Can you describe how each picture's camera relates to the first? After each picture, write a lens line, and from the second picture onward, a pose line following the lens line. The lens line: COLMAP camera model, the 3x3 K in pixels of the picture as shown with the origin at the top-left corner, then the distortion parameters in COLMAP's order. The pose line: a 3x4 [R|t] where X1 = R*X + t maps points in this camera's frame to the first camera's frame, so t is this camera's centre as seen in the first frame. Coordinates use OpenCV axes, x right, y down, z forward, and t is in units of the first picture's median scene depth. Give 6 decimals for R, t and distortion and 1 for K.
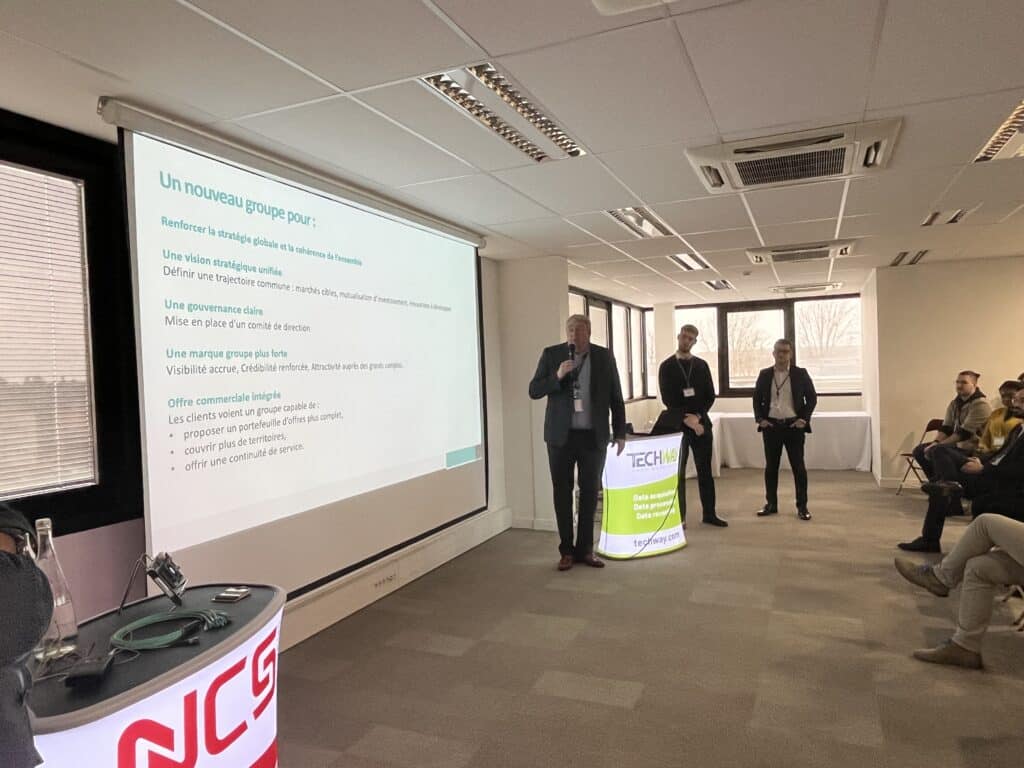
lens RADIAL K [[690.7, 0, 516.6], [0, 690.7, 387.6], [0, 0, 1]] dist [-0.006098, 0.001561]
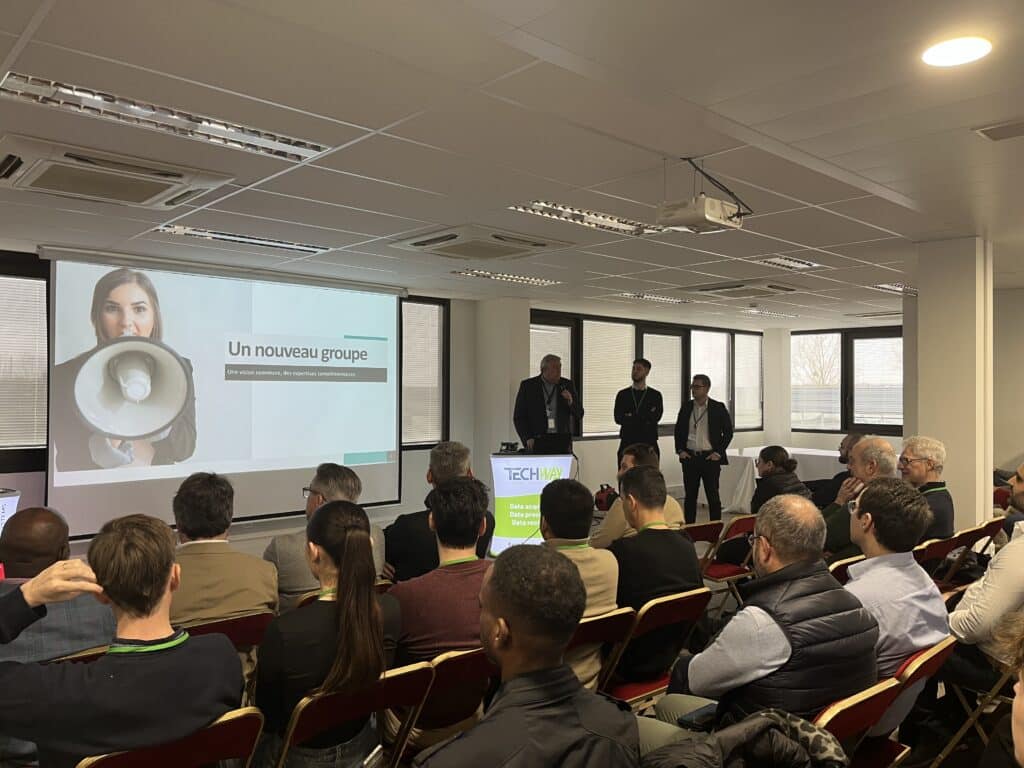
lens RADIAL K [[767.6, 0, 523.2], [0, 767.6, 373.6], [0, 0, 1]] dist [0.062152, -0.089419]
pose [[0.916936, 0.031296, -0.397805, 1.025365], [-0.048095, 0.998320, -0.032319, -0.035688], [0.396125, 0.048767, 0.916900, -0.298508]]
